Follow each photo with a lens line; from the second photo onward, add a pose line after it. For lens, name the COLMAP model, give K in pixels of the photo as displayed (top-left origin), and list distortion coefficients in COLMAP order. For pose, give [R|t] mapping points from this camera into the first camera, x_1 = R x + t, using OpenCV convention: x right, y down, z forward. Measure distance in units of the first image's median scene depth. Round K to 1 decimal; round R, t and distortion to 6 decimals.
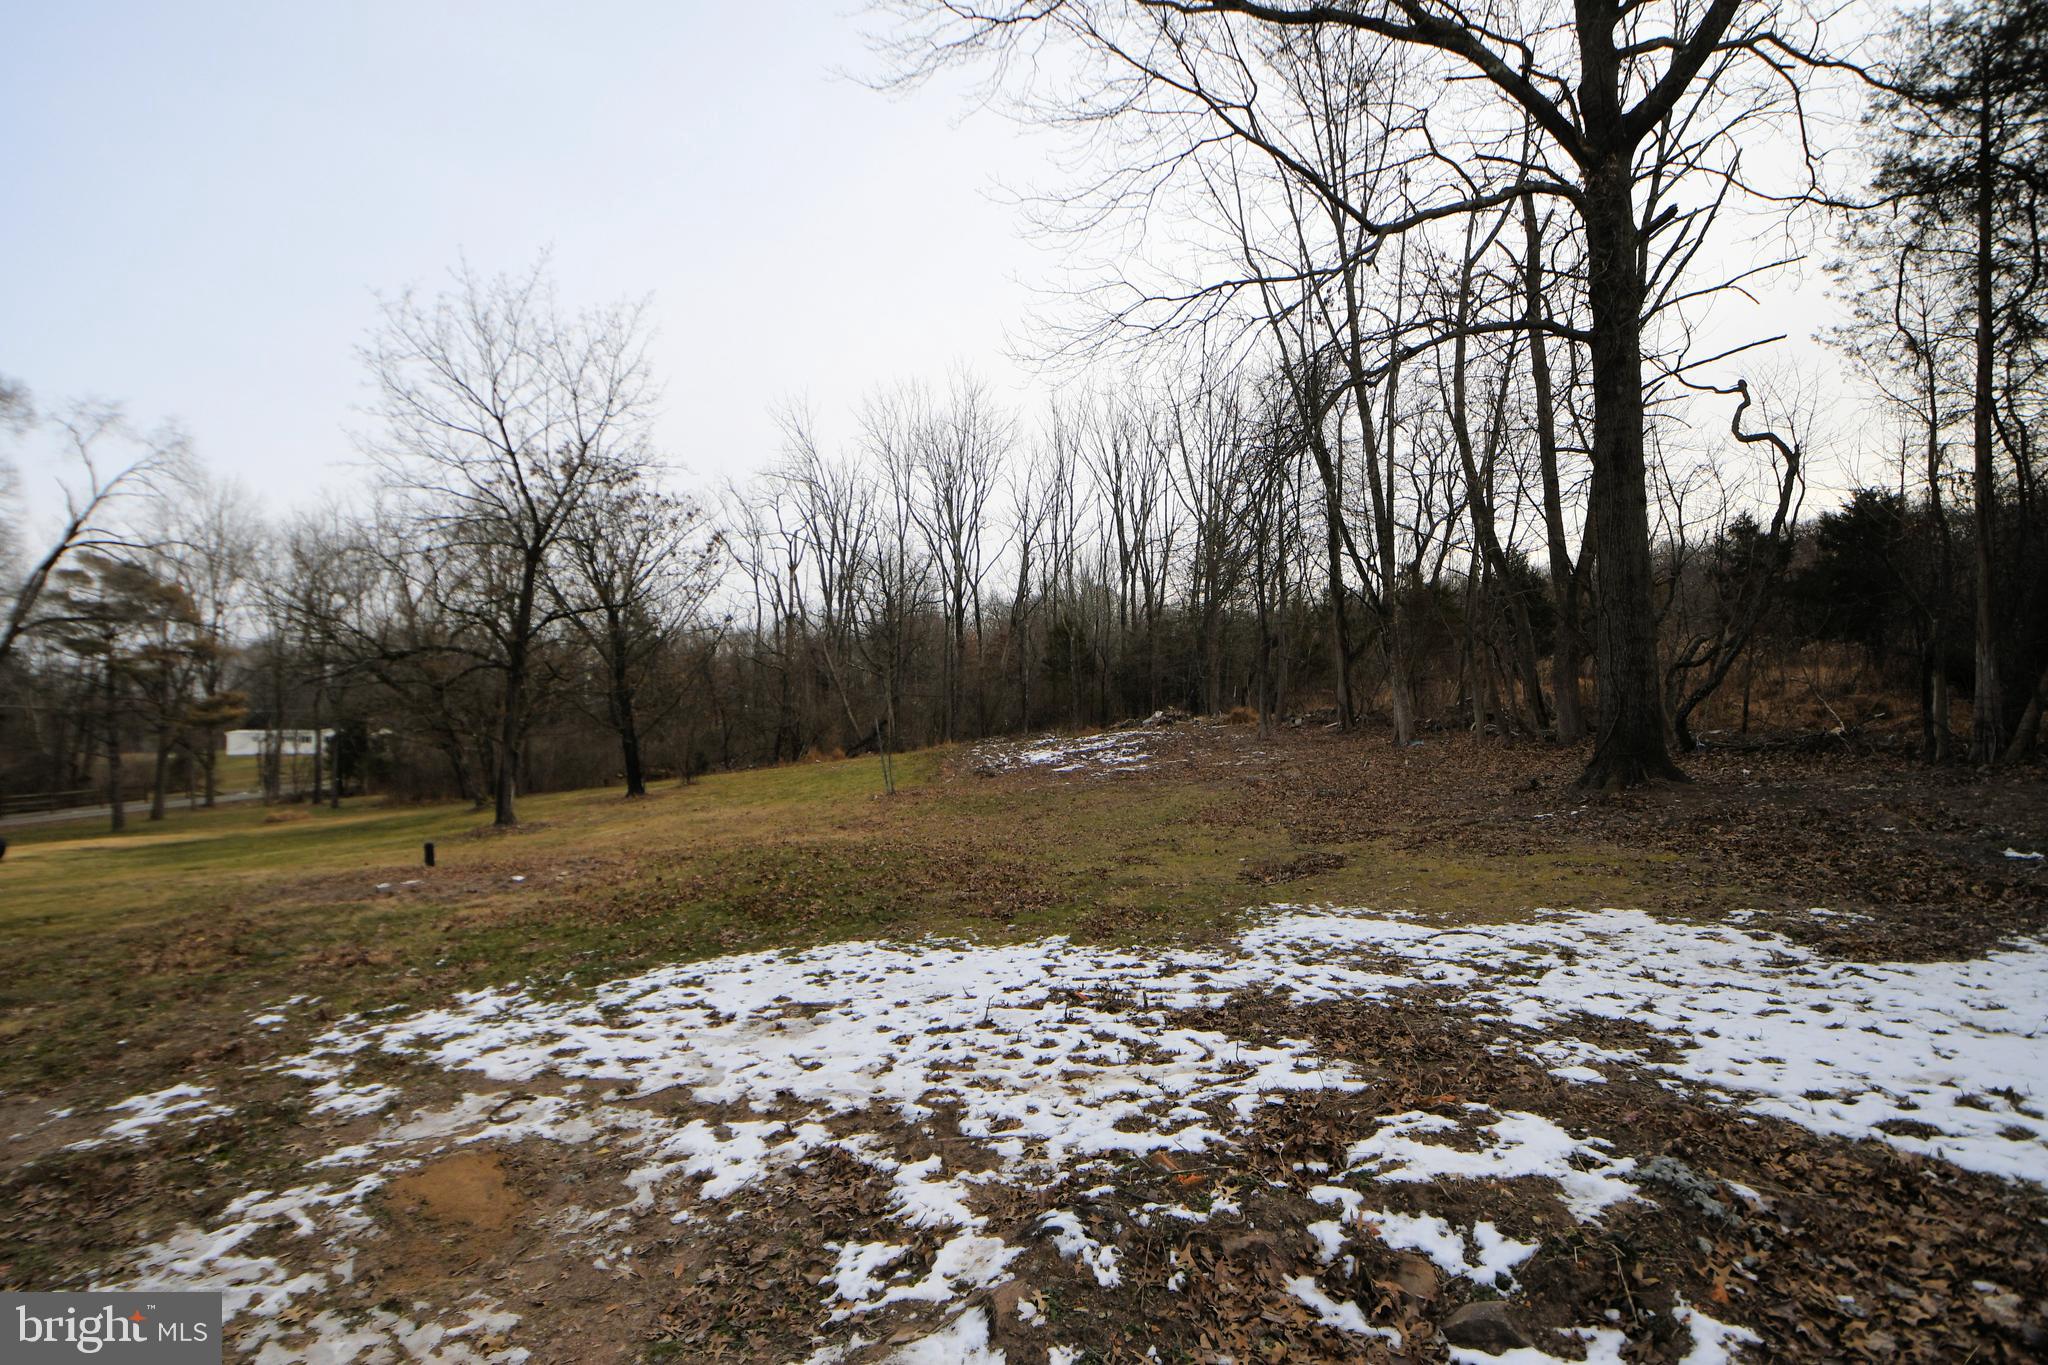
lens RADIAL K [[970.3, 0, 1024.0], [0, 970.3, 682.5], [0, 0, 1]] dist [0.021317, -0.033182]
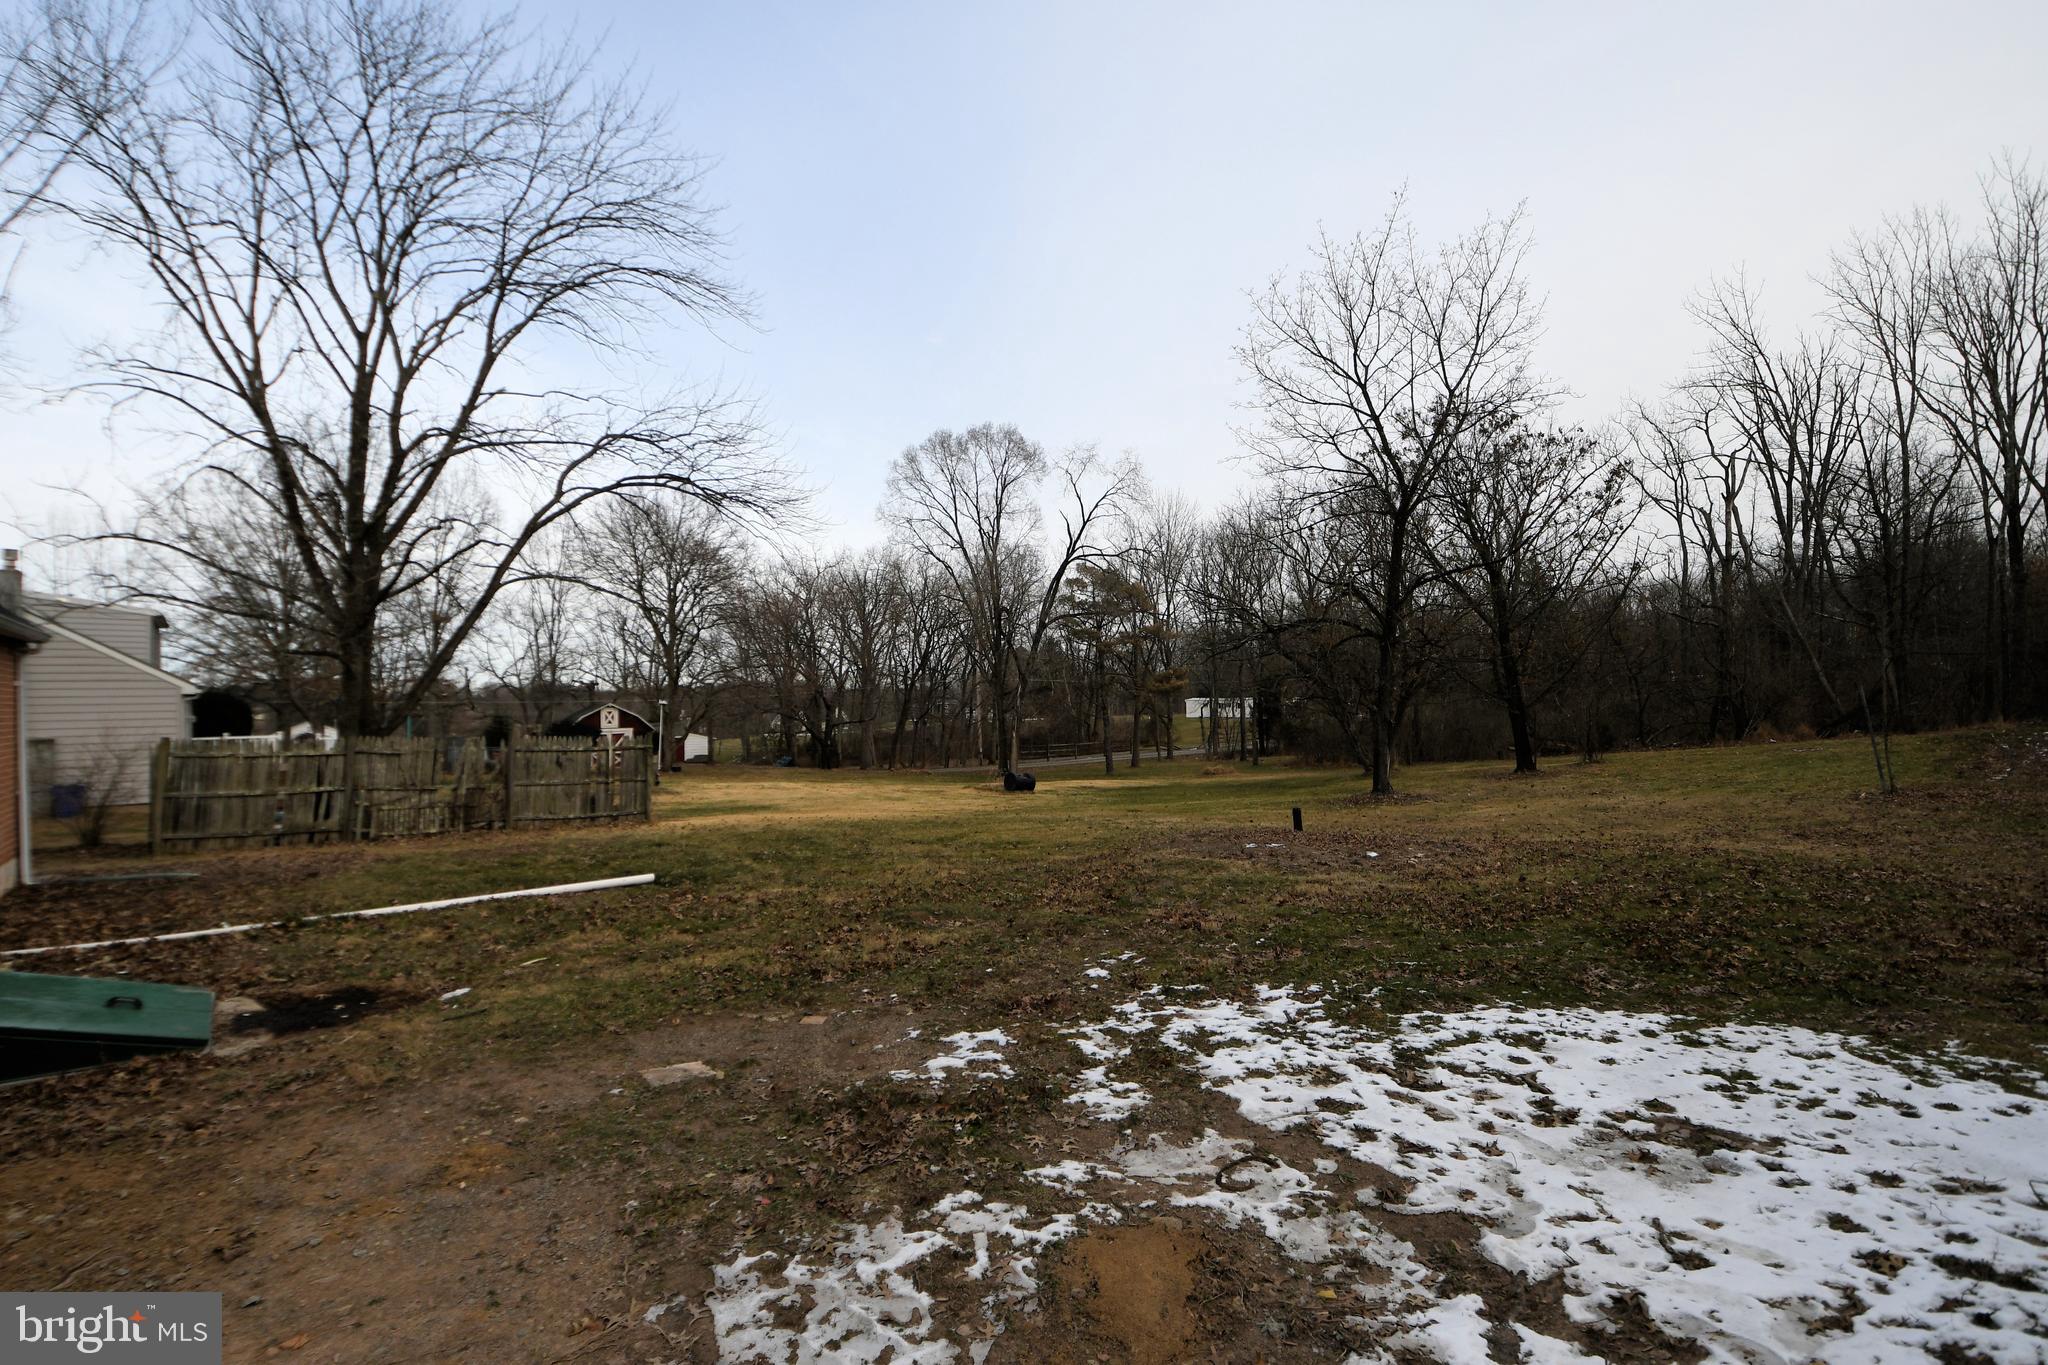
lens RADIAL K [[970.3, 0, 1024.0], [0, 970.3, 682.5], [0, 0, 1]] dist [0.021317, -0.033182]
pose [[0.644722, -0.007076, -0.764384, -0.016070], [0.031555, 0.999351, 0.017364, 0.008545], [0.763765, -0.035315, 0.644527, 0.217340]]
